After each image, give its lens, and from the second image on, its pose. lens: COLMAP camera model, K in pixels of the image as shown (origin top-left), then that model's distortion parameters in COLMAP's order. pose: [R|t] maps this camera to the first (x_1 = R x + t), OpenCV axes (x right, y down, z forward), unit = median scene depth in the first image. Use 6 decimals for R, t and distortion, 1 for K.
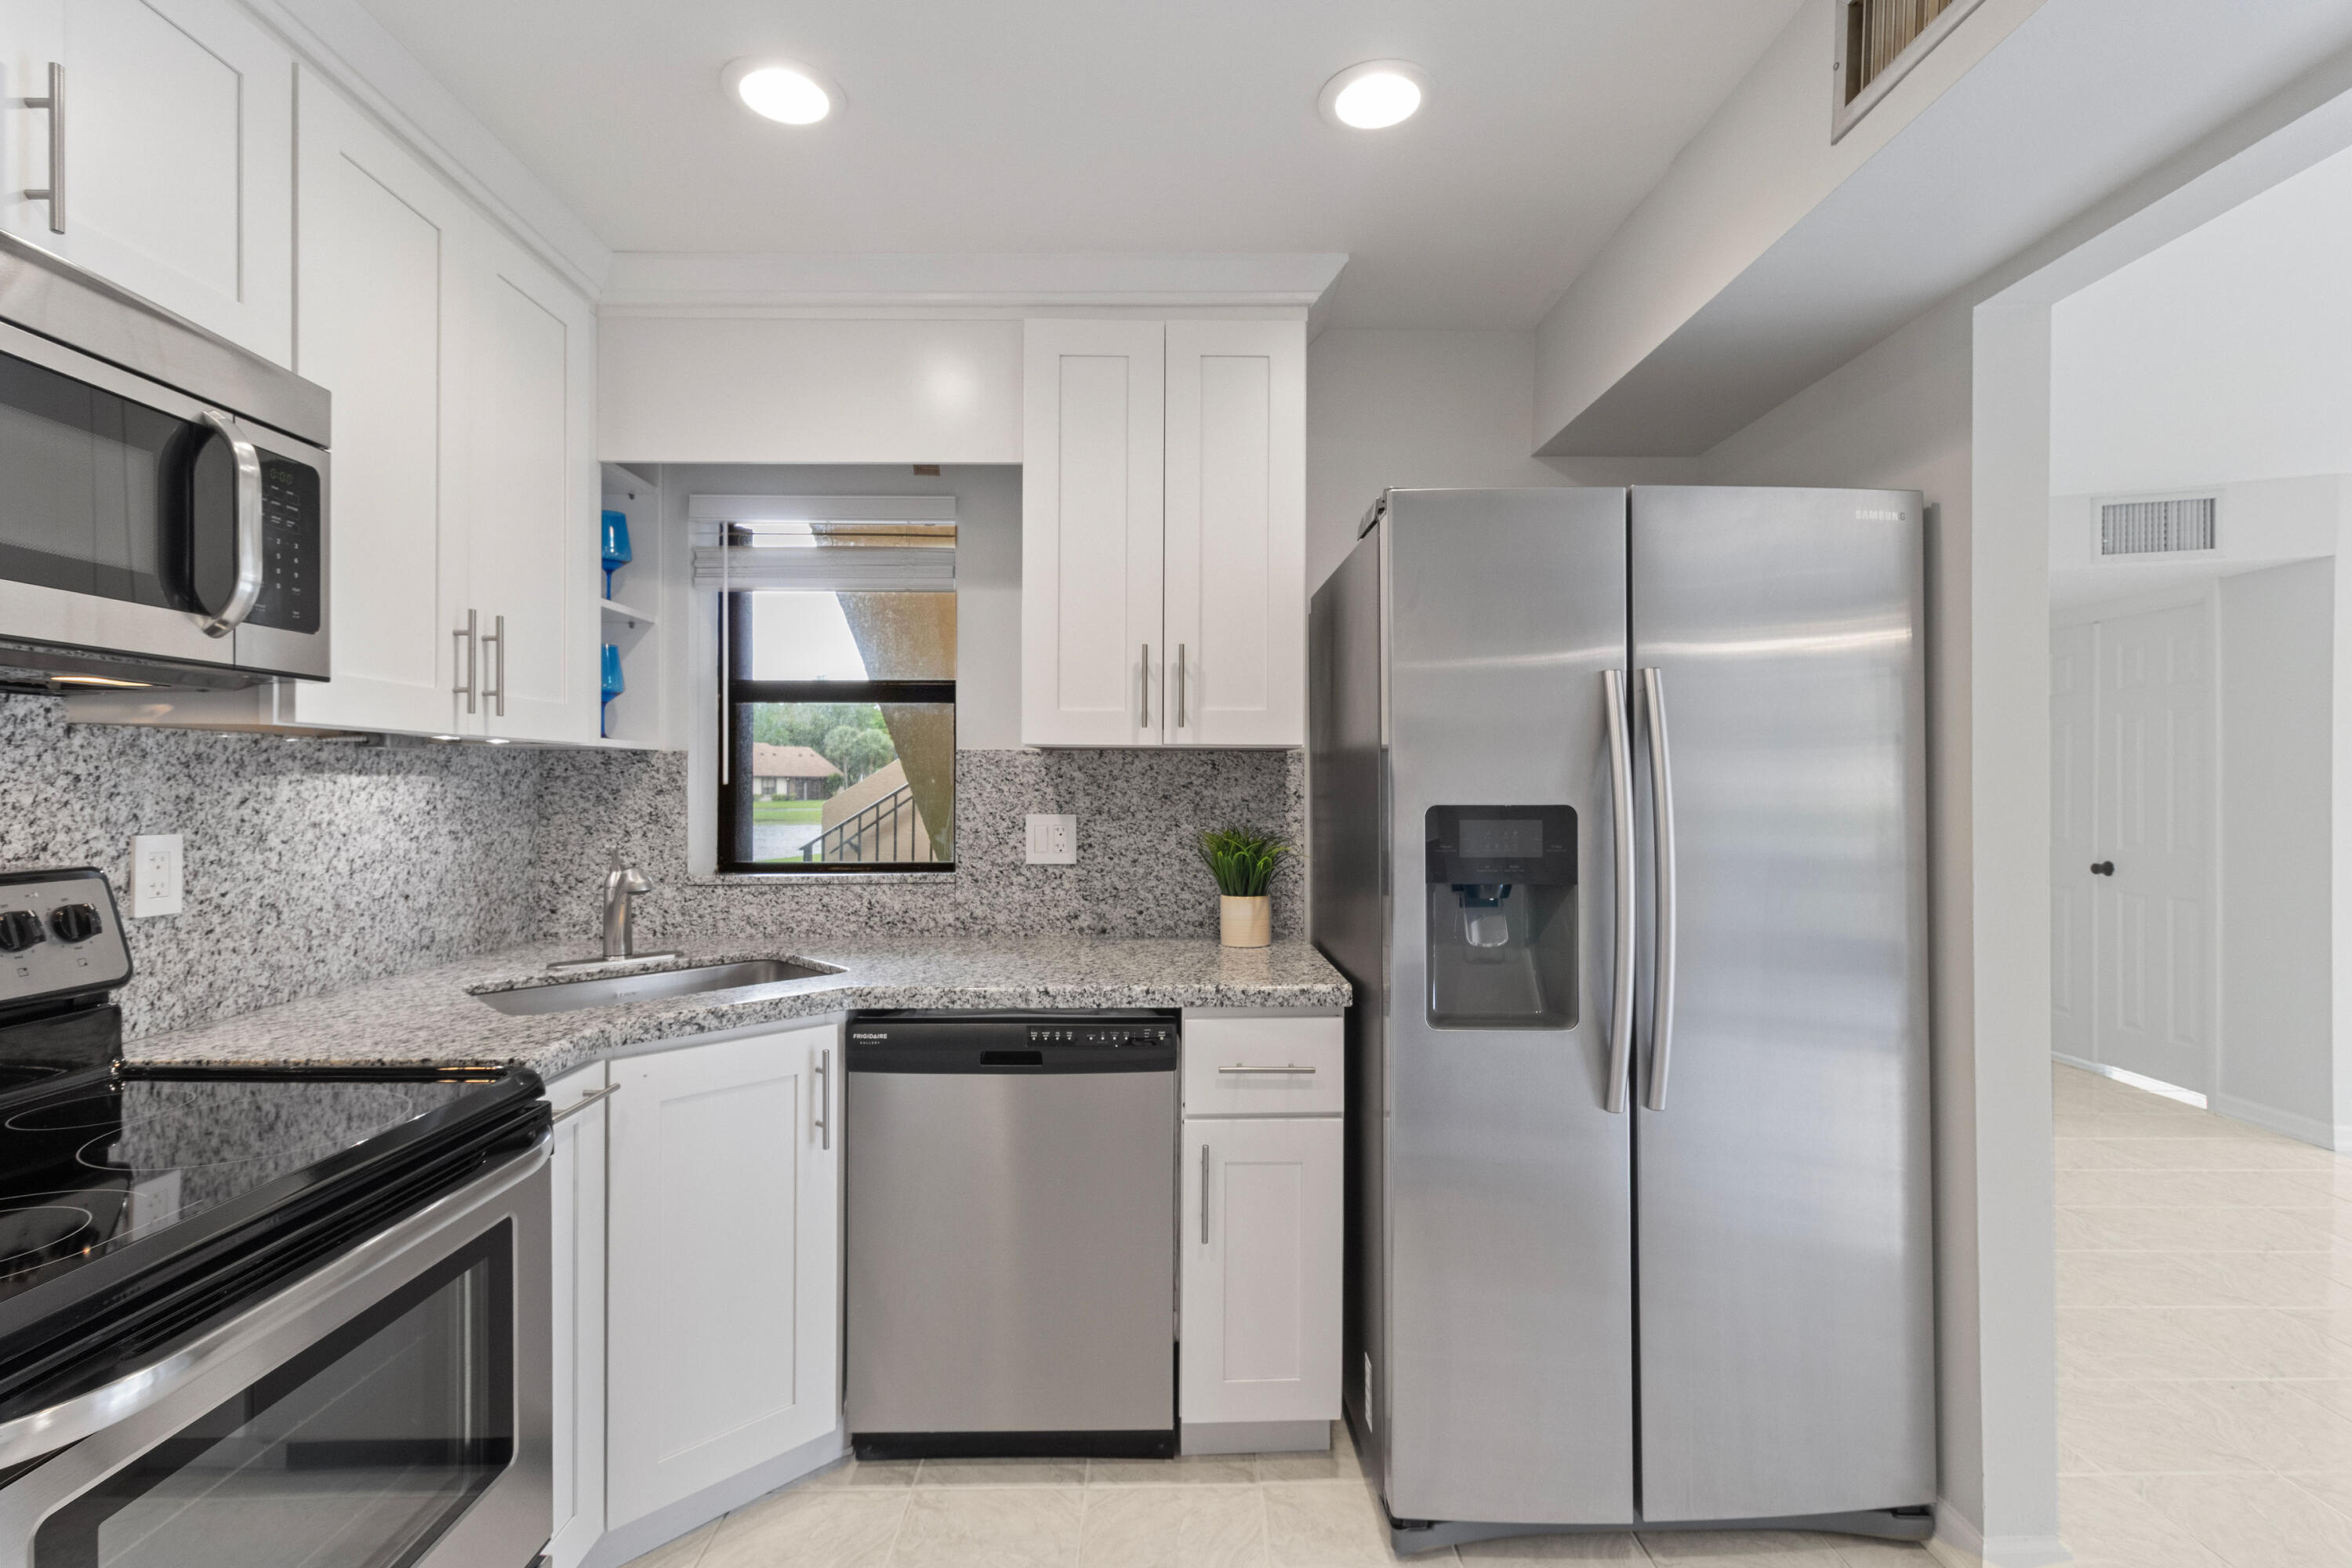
lens RADIAL K [[1092.0, 0, 1183.2], [0, 1092.0, 786.0], [0, 0, 1]] dist [0.004771, 0.000044]
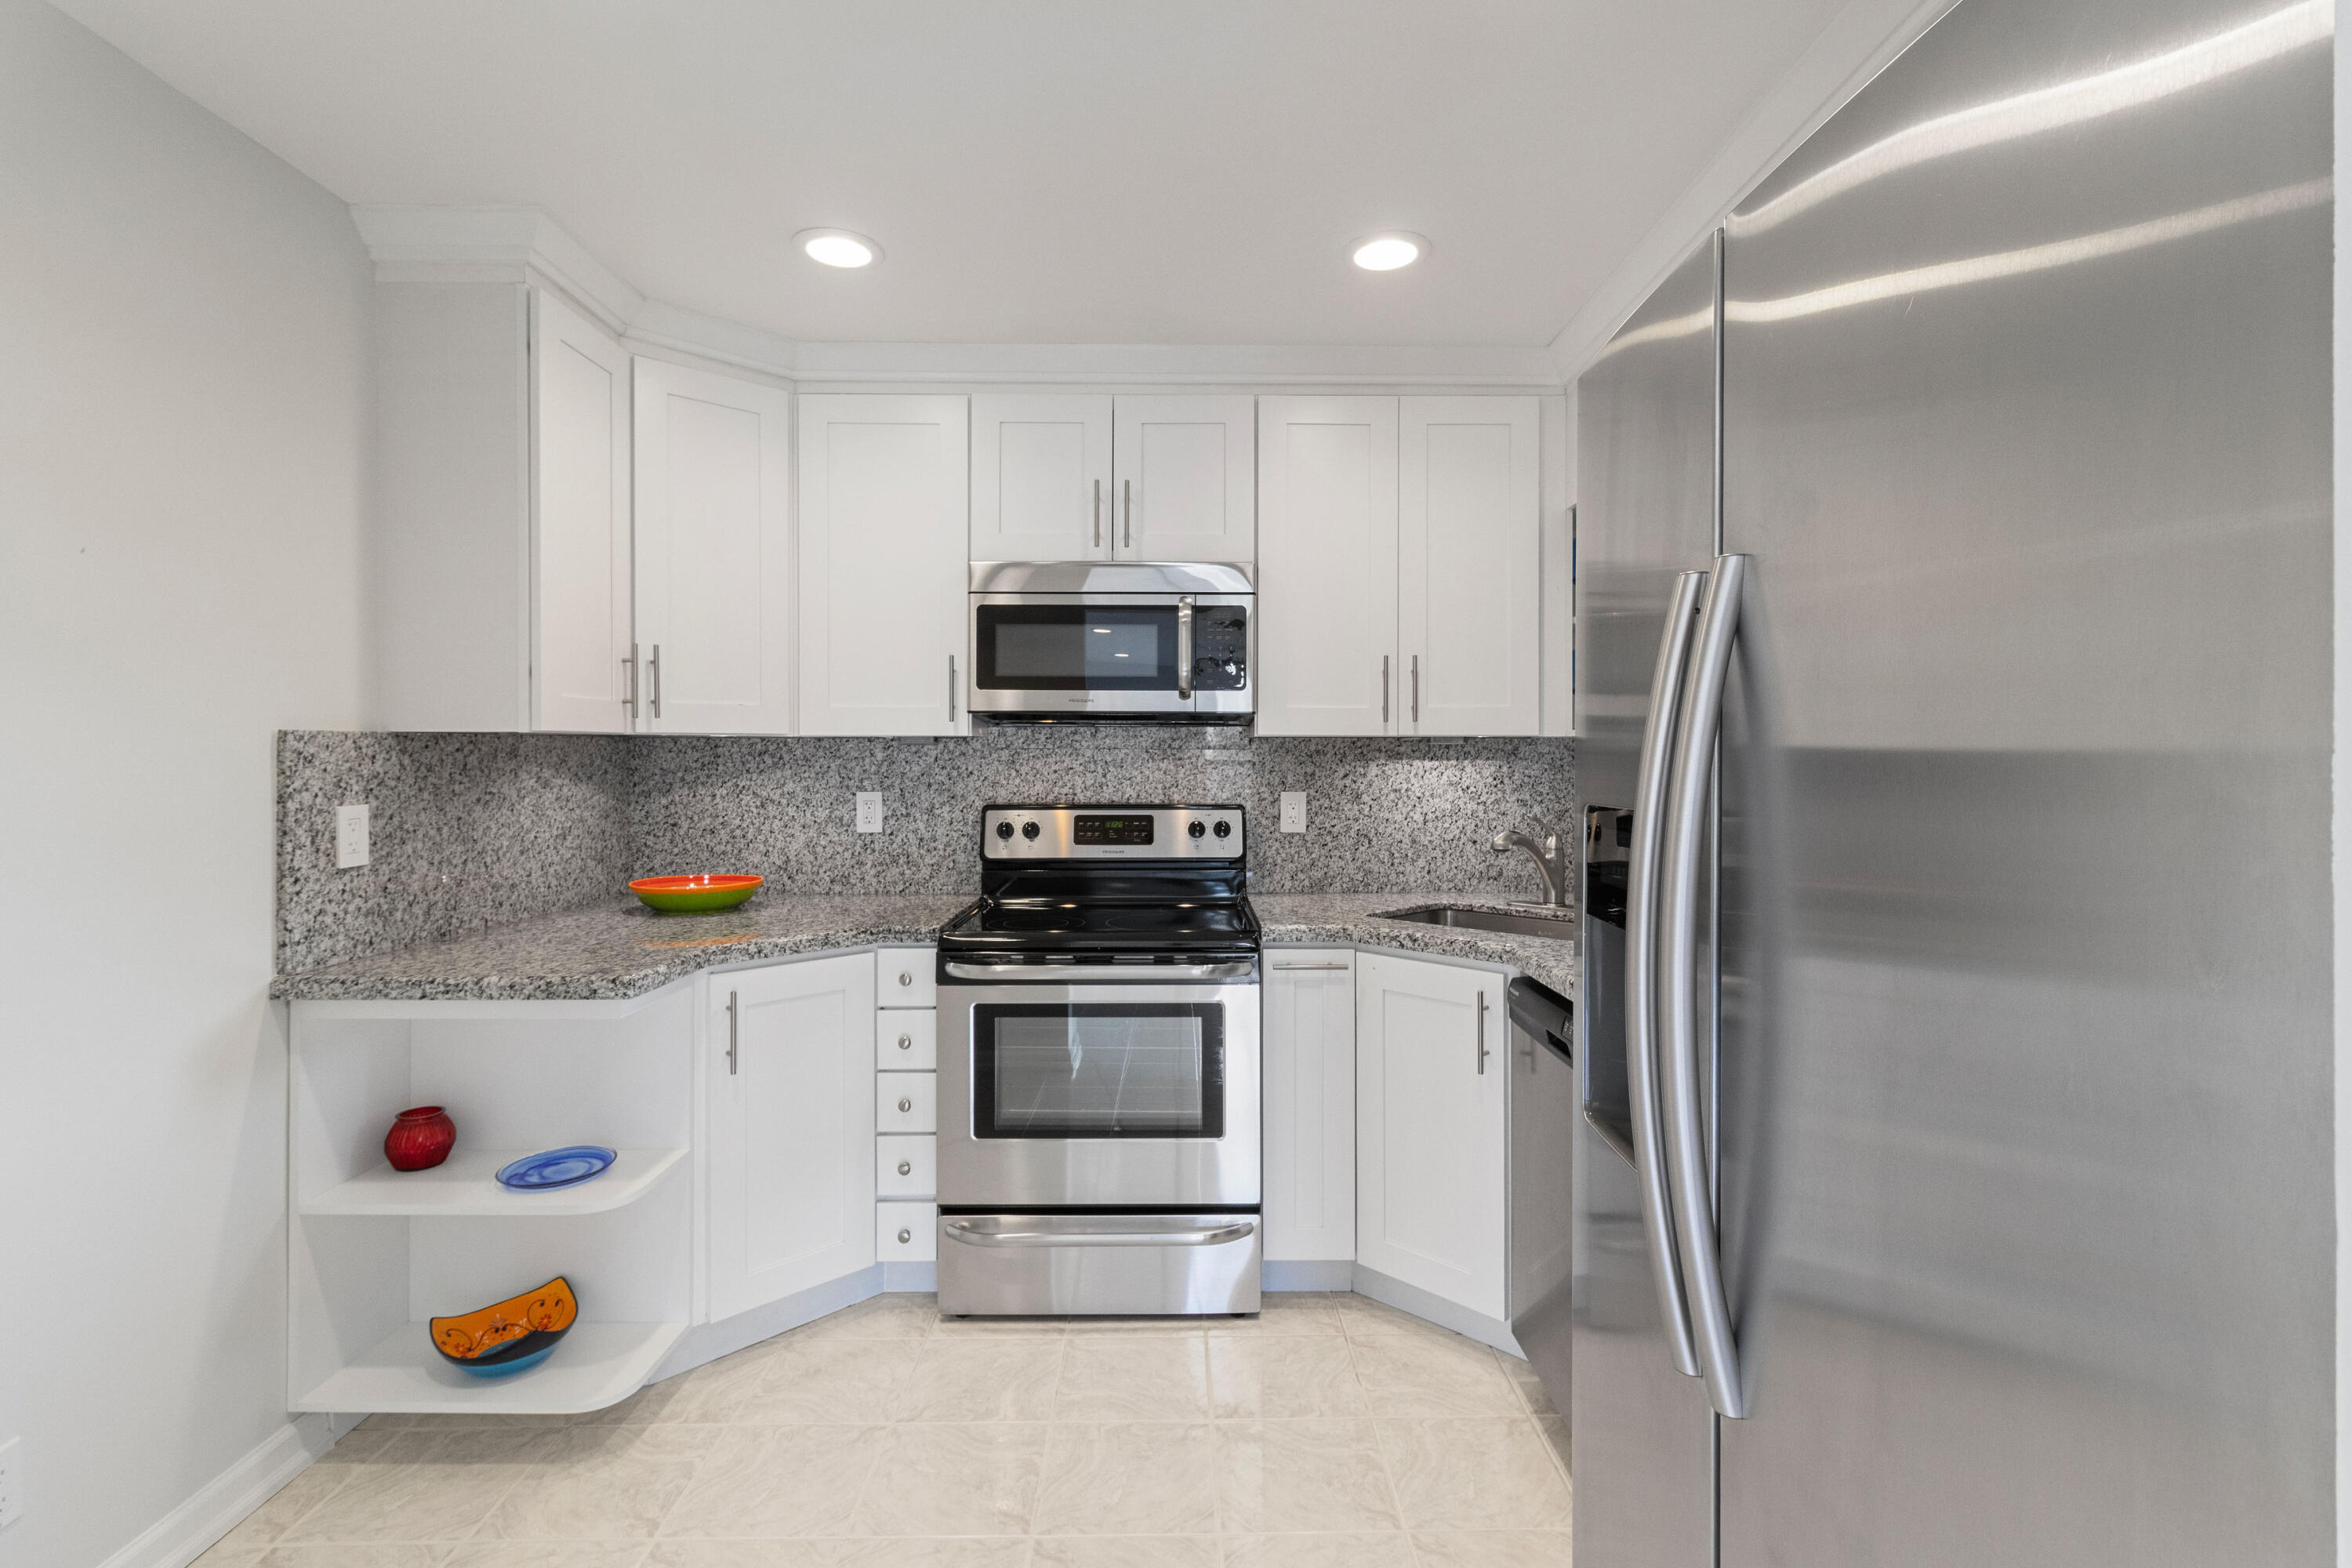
lens RADIAL K [[1092.0, 0, 1169.8], [0, 1092.0, 761.3], [0, 0, 1]] dist [0.004771, 0.000044]
pose [[-0.013159, 0.001108, -0.999913, 0.842702], [-0.001368, 0.999998, 0.001126, -0.010191], [0.999912, 0.001383, -0.013157, 0.651133]]
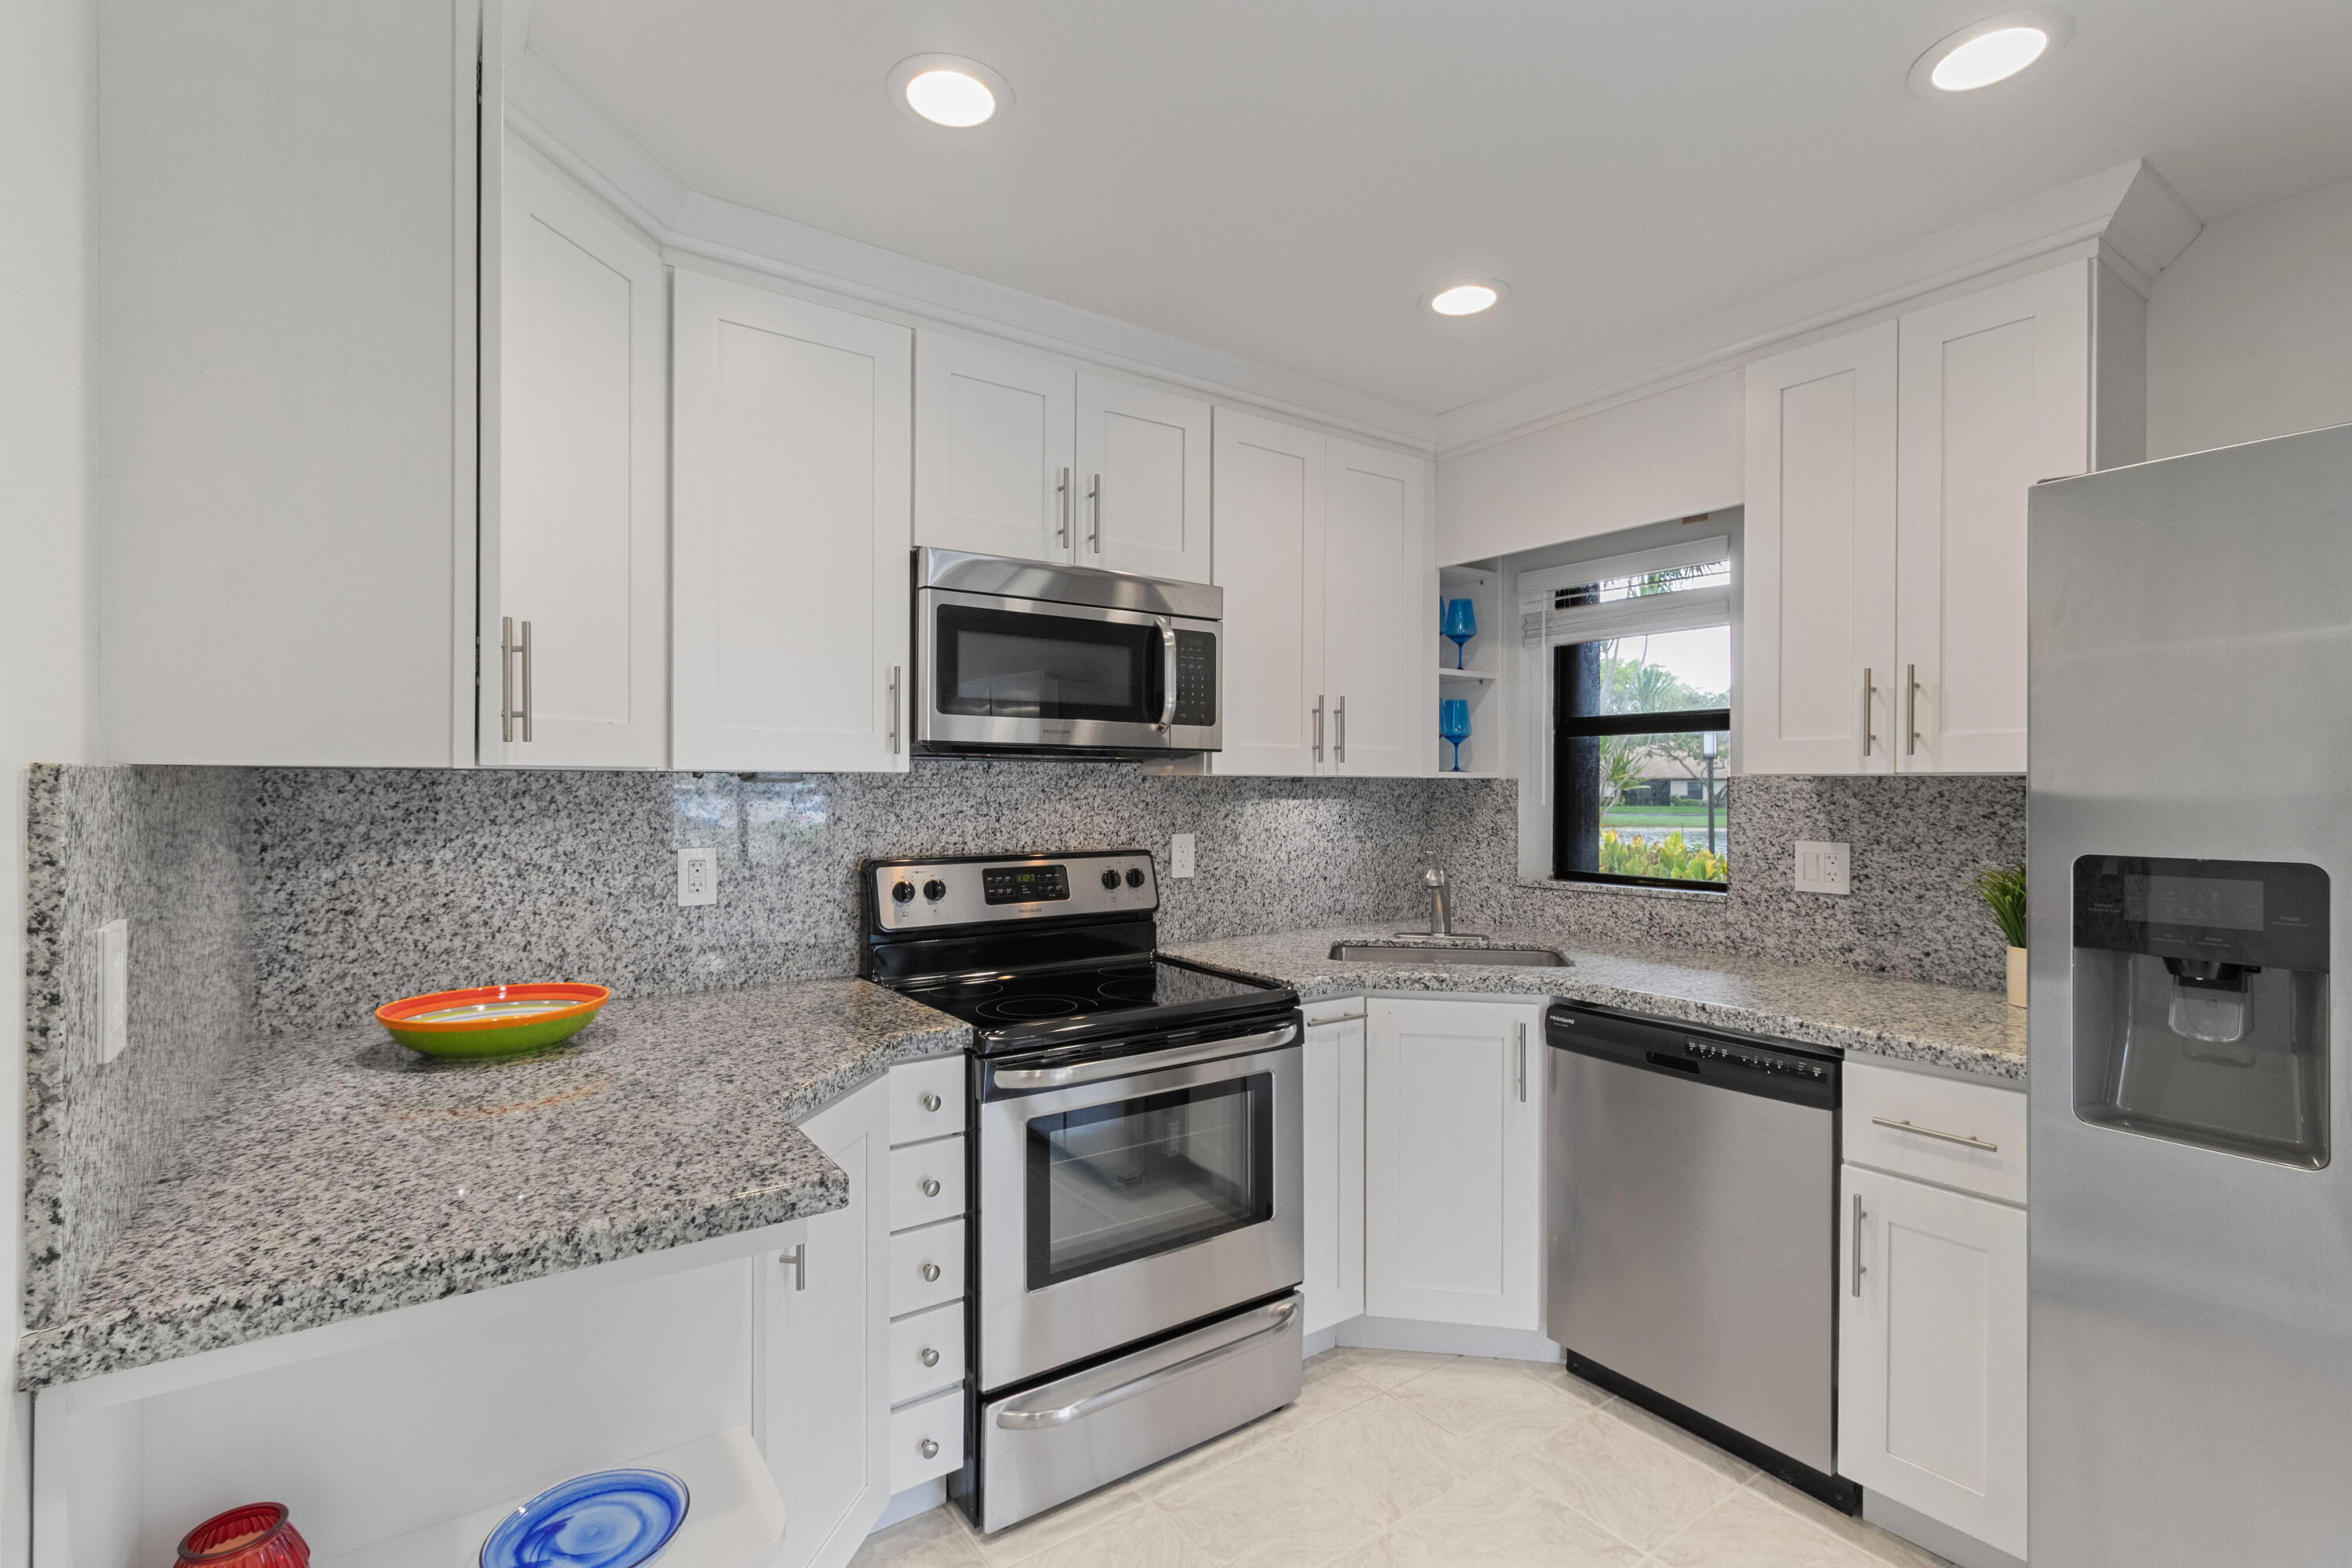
lens RADIAL K [[1092.0, 0, 1174.8], [0, 1092.0, 788.0], [0, 0, 1]] dist [0.004771, 0.000044]
pose [[0.564254, 0.002659, -0.825597, 0.469110], [-0.002843, 0.999995, 0.001278, -0.028544], [0.825597, 0.001626, 0.564258, -0.041621]]
